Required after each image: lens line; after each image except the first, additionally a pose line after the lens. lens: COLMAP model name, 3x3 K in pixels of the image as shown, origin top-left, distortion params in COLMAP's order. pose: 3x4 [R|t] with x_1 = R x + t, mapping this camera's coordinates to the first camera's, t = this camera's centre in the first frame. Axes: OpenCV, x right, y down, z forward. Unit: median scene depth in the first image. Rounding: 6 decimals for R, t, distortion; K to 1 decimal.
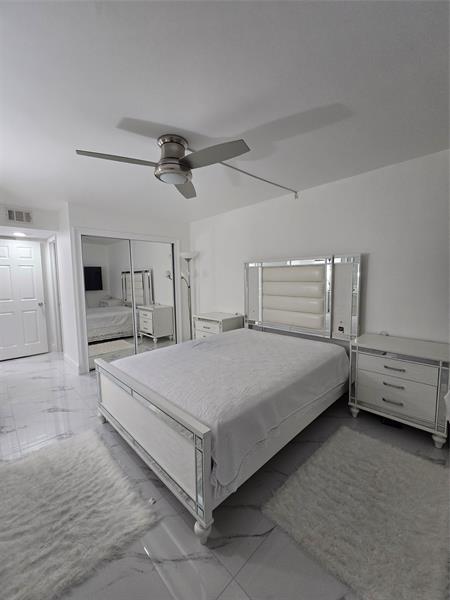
lens RADIAL K [[247.6, 0, 223.7], [0, 247.6, 301.8], [0, 0, 1]] dist [-0.001186, 0.001038]
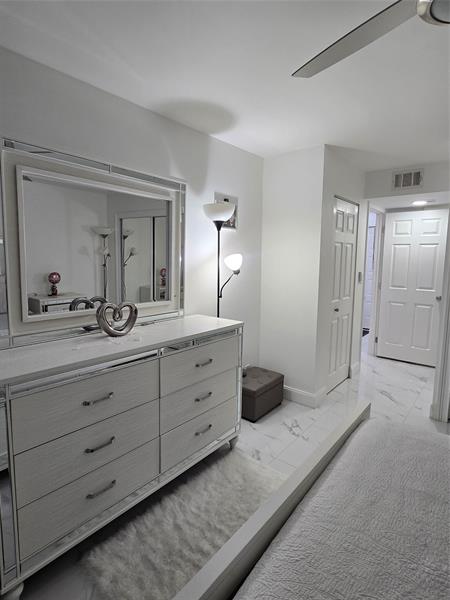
lens RADIAL K [[333.4, 0, 224.3], [0, 333.4, 294.4], [0, 0, 1]] dist [-0.007490, -0.001667]
pose [[0.130404, 0.131326, -0.982725, 0.137557], [-0.111592, 0.986835, 0.117067, -0.055606], [0.985161, 0.094398, 0.143342, 0.329605]]
